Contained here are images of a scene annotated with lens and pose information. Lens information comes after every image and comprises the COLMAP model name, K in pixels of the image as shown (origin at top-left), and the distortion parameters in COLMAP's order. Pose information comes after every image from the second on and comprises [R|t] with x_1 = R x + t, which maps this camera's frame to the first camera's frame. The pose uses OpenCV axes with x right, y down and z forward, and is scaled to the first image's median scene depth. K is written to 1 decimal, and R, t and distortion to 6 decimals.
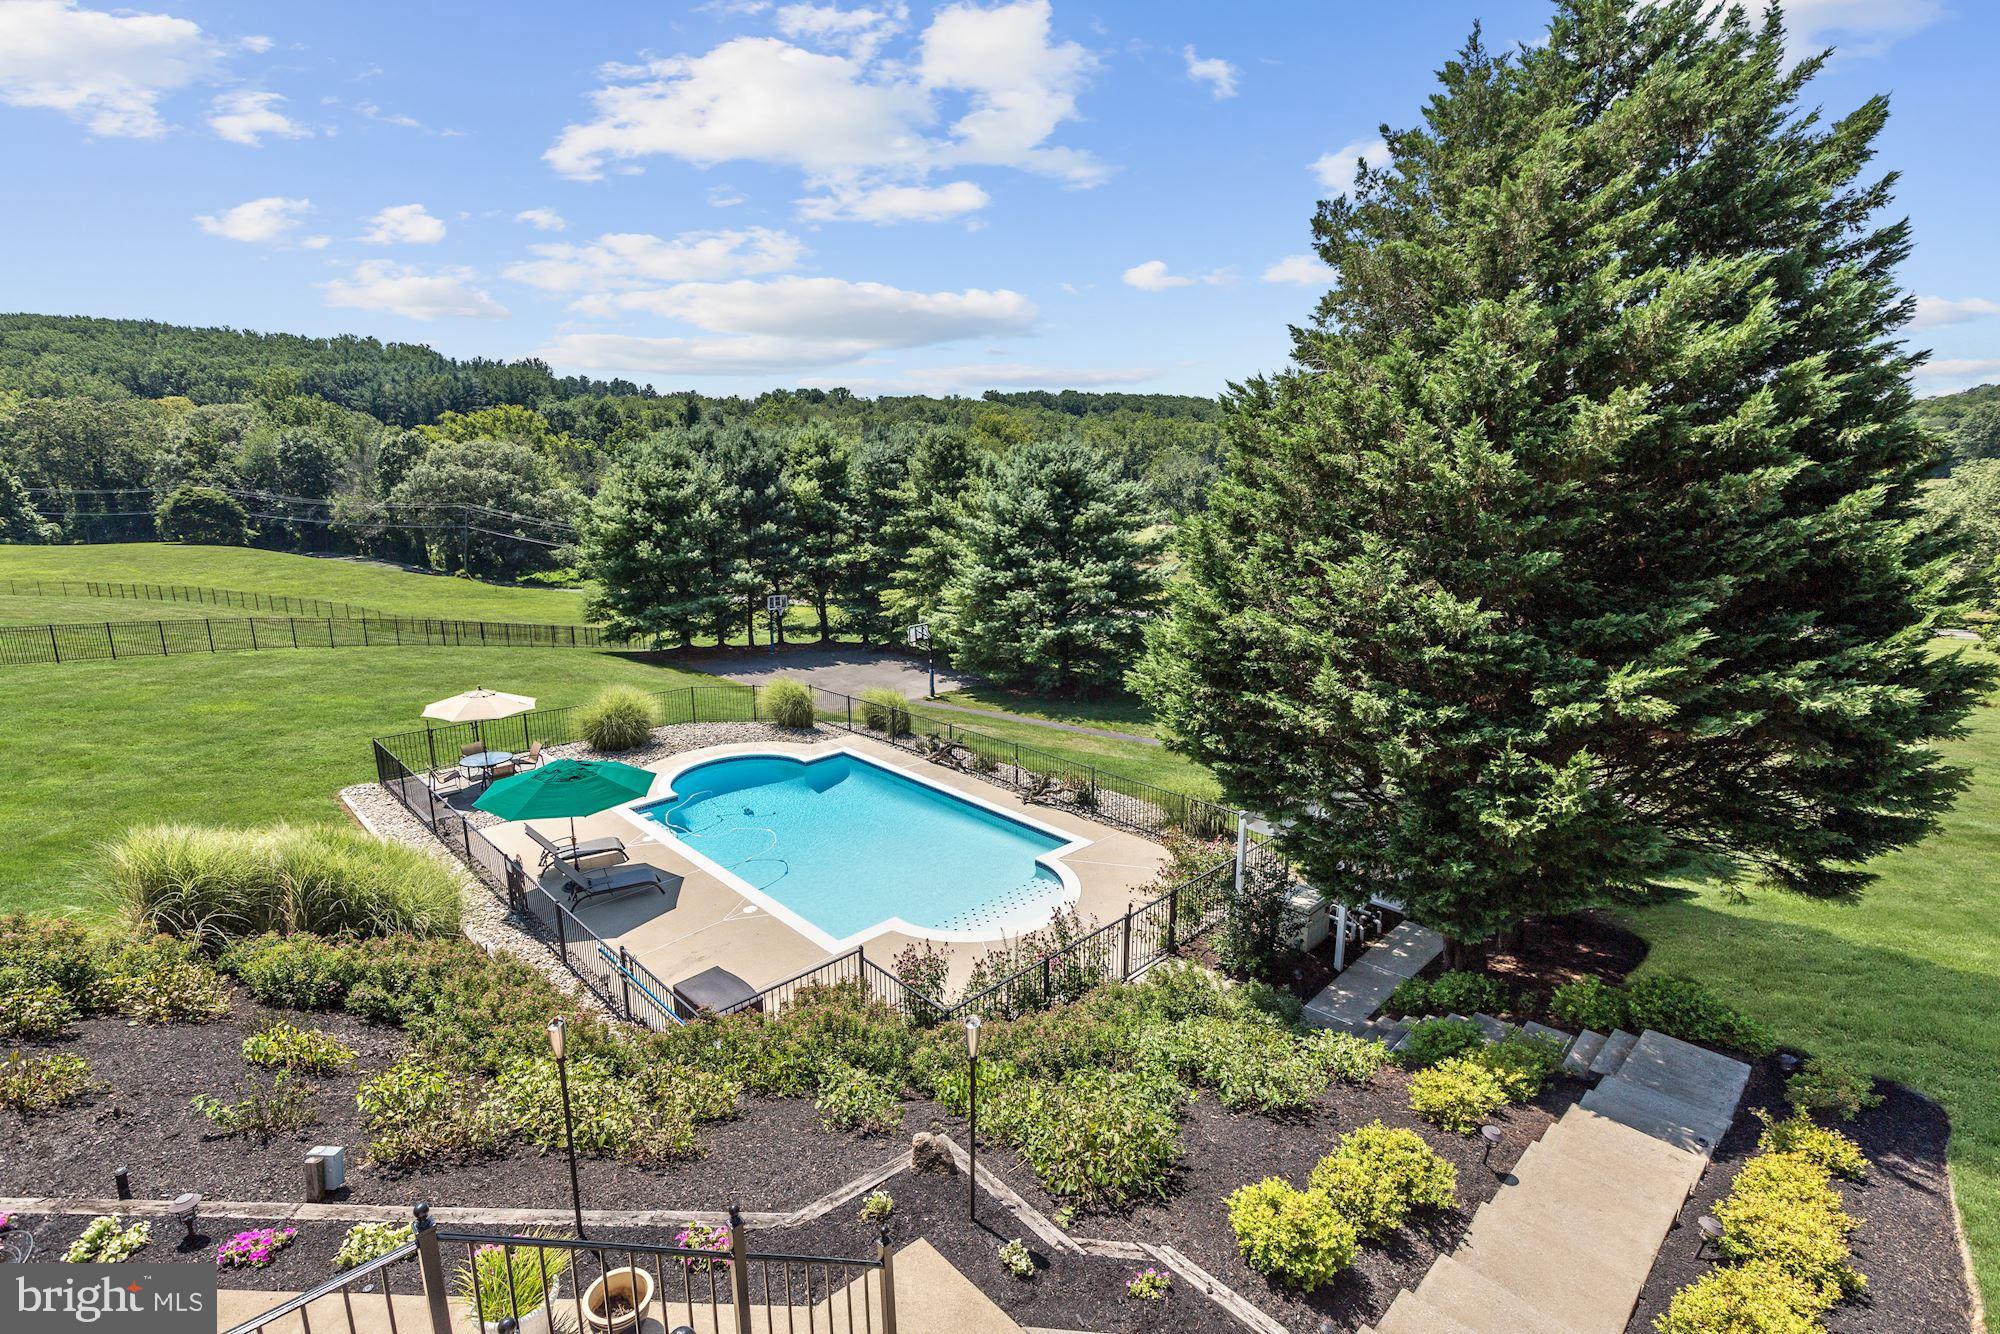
lens RADIAL K [[971.5, 0, 992.1], [0, 971.5, 659.6], [0, 0, 1]] dist [0.015237, -0.007196]
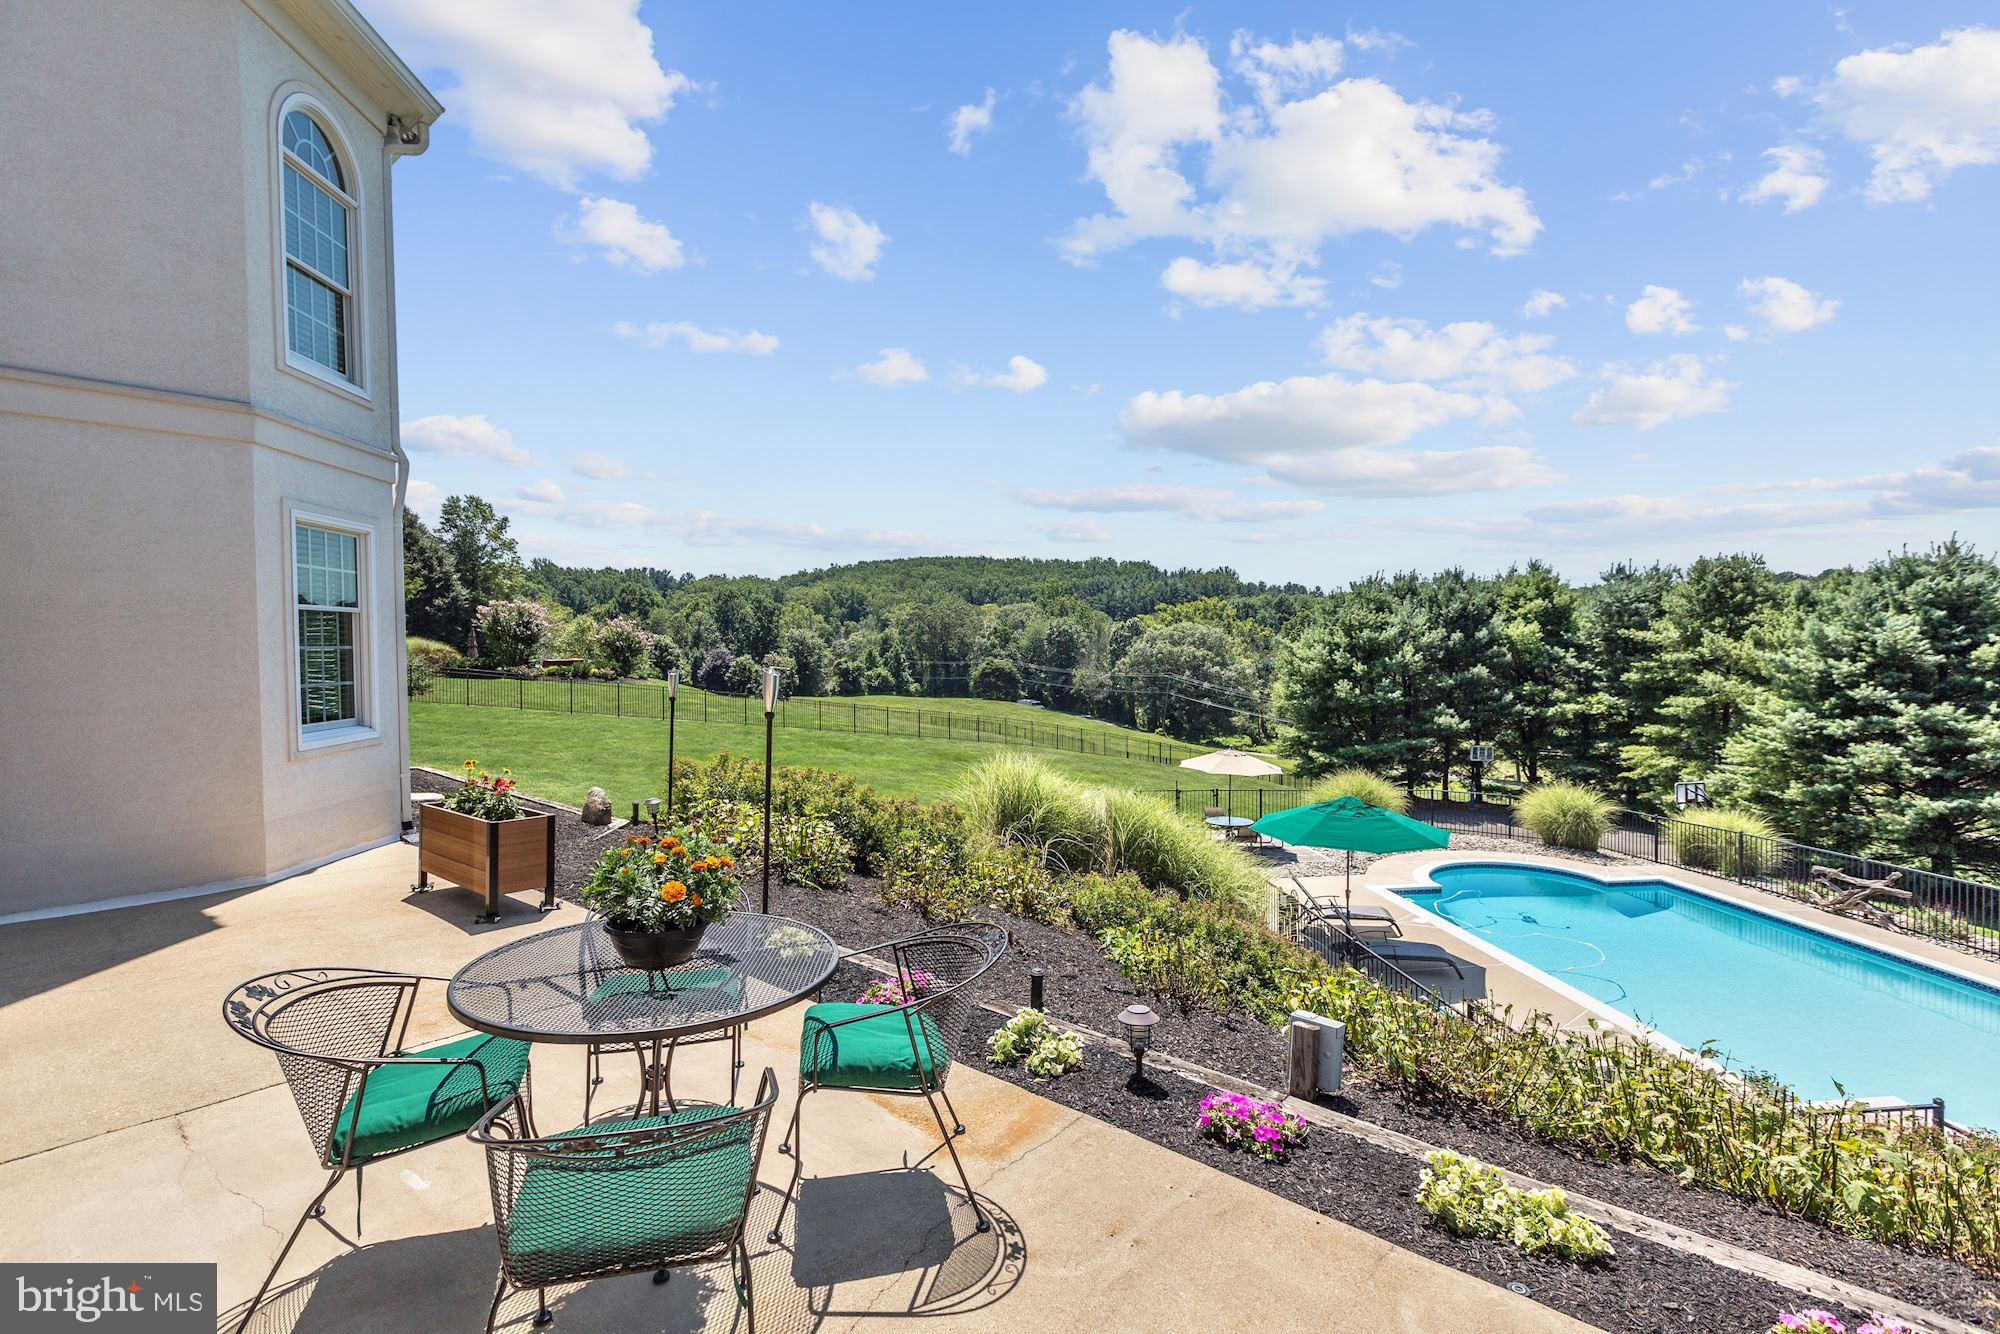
lens RADIAL K [[894.8, 0, 990.7], [0, 894.8, 663.0], [0, 0, 1]] dist [-0.000375, -0.000605]
pose [[0.780794, 0.010263, -0.624705, -0.054273], [-0.130997, 0.980330, -0.147622, 0.042983], [0.610902, 0.197096, 0.766780, 0.045598]]
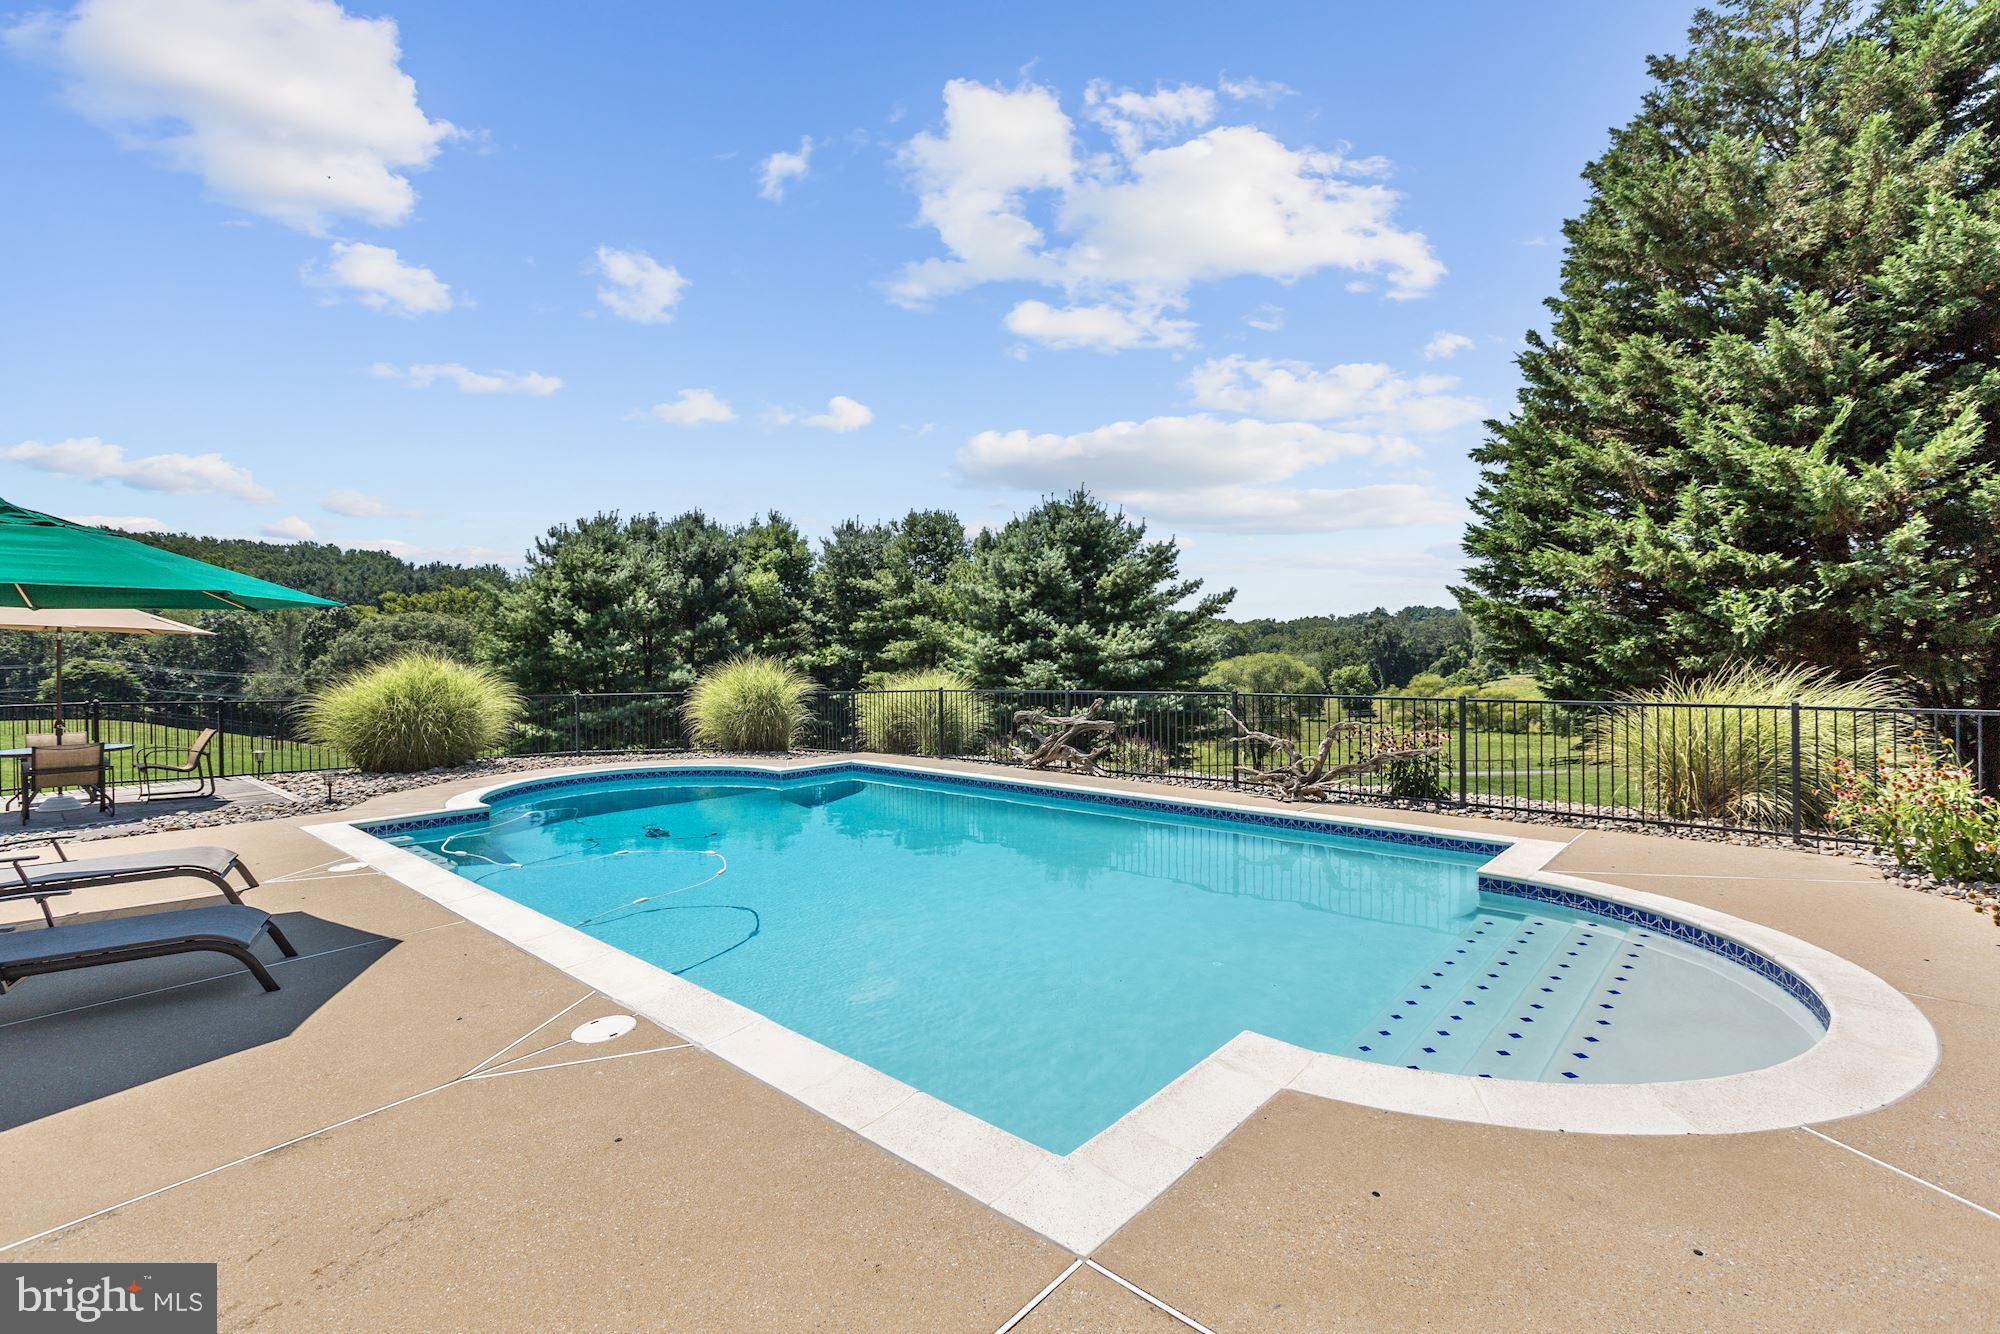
lens RADIAL K [[901.8, 0, 997.0], [0, 901.8, 657.4], [0, 0, 1]] dist [0.000585, 0.000863]
pose [[0.996670, -0.006074, 0.081315, -0.049678], [0.023415, 0.976541, -0.214054, 0.062481], [-0.078107, 0.215245, 0.973431, 0.218063]]
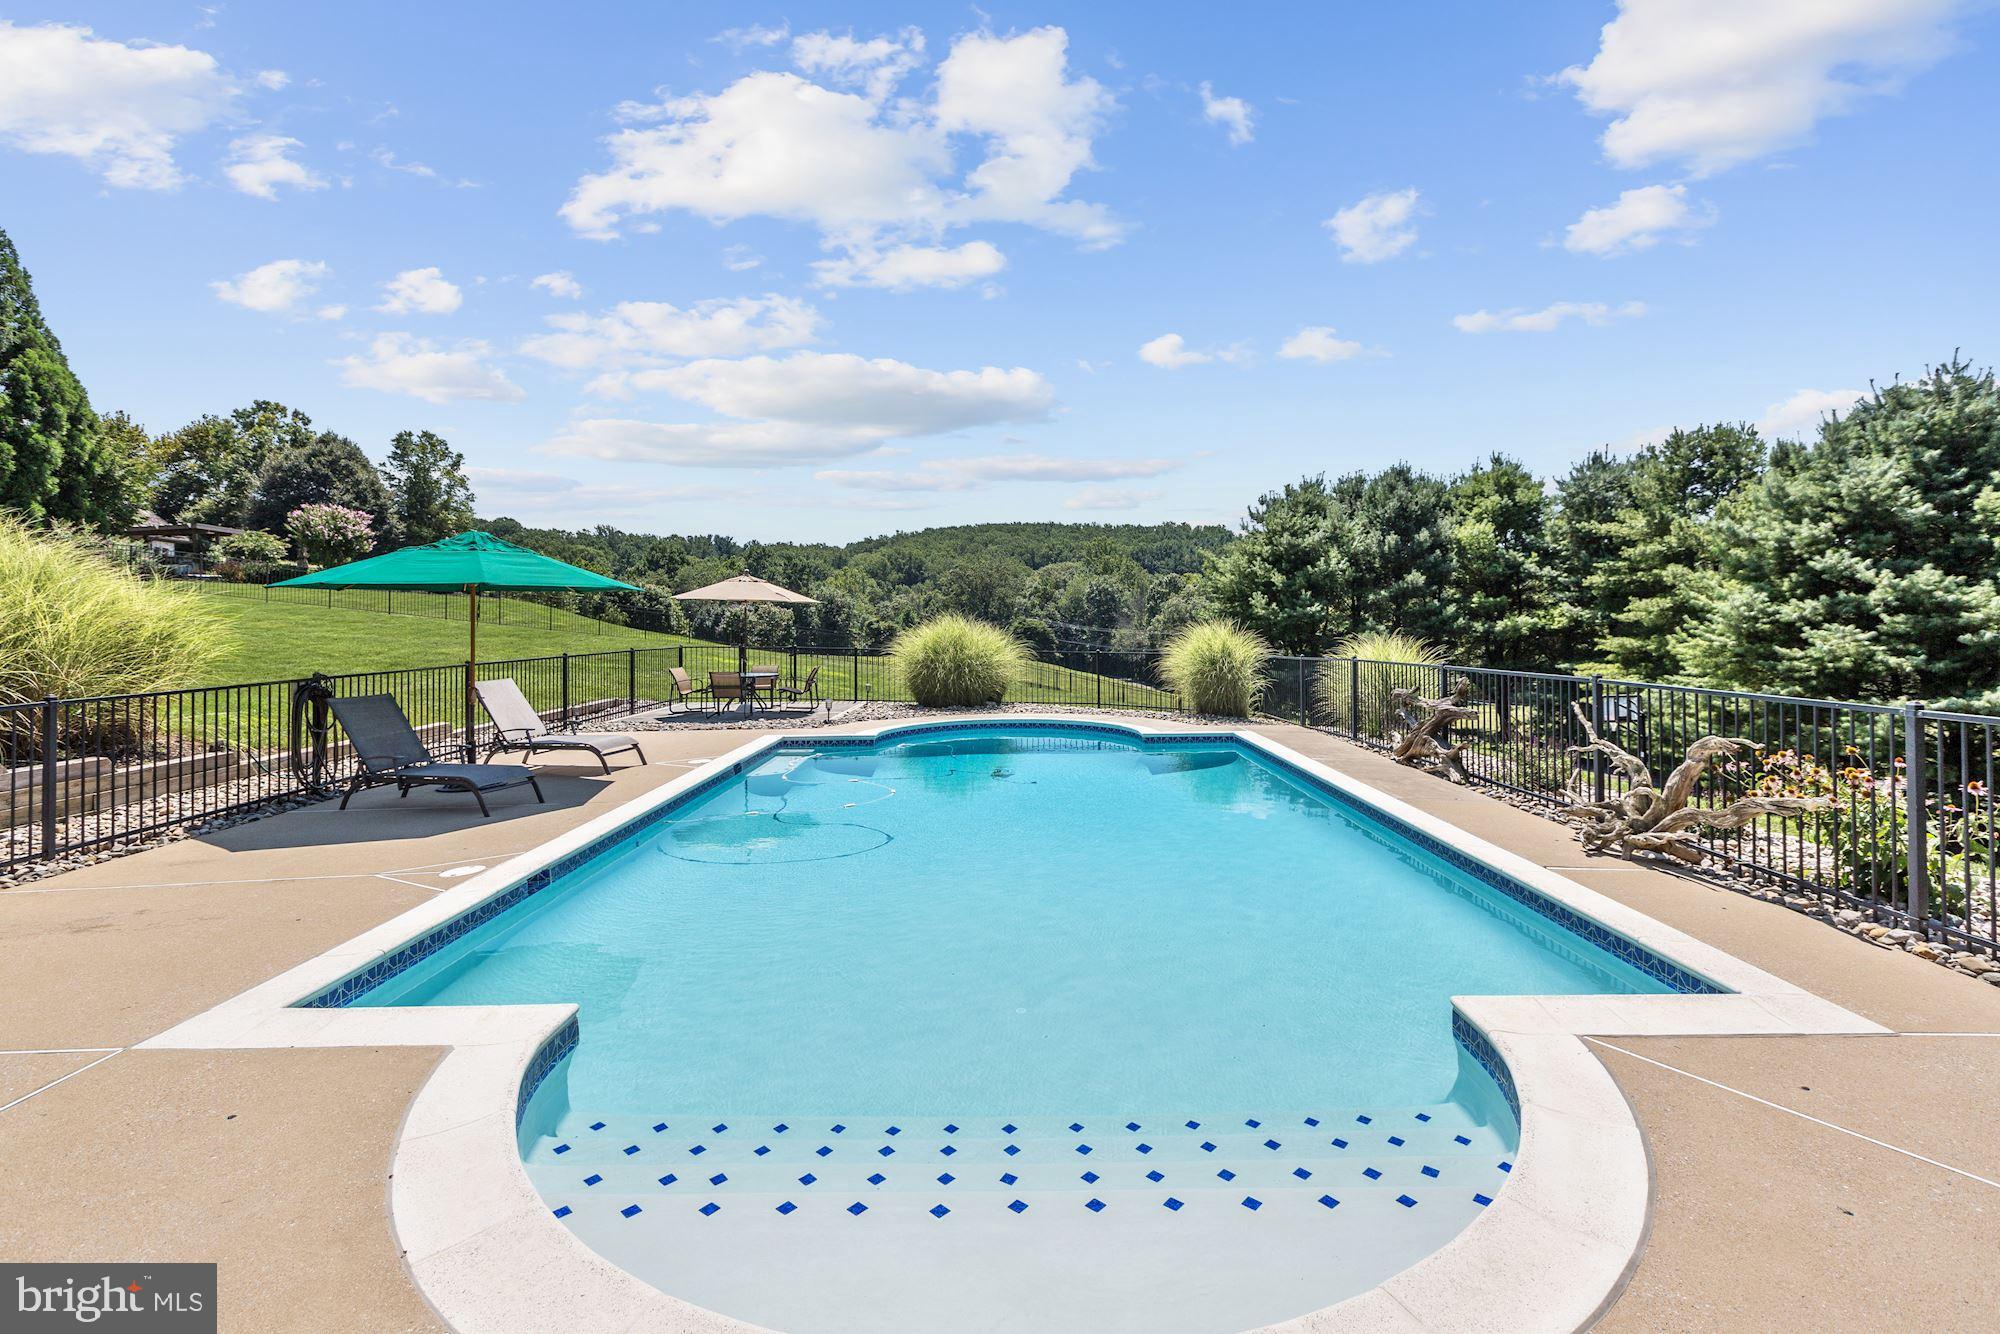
lens RADIAL K [[913.4, 0, 1003.8], [0, 913.4, 600.0], [0, 0, 1]] dist [0.002721, -0.000837]
pose [[0.723814, -0.015868, -0.689813, 0.034826], [-0.147156, 0.973185, -0.176796, 0.054710], [0.674121, 0.229477, 0.702070, 0.251170]]
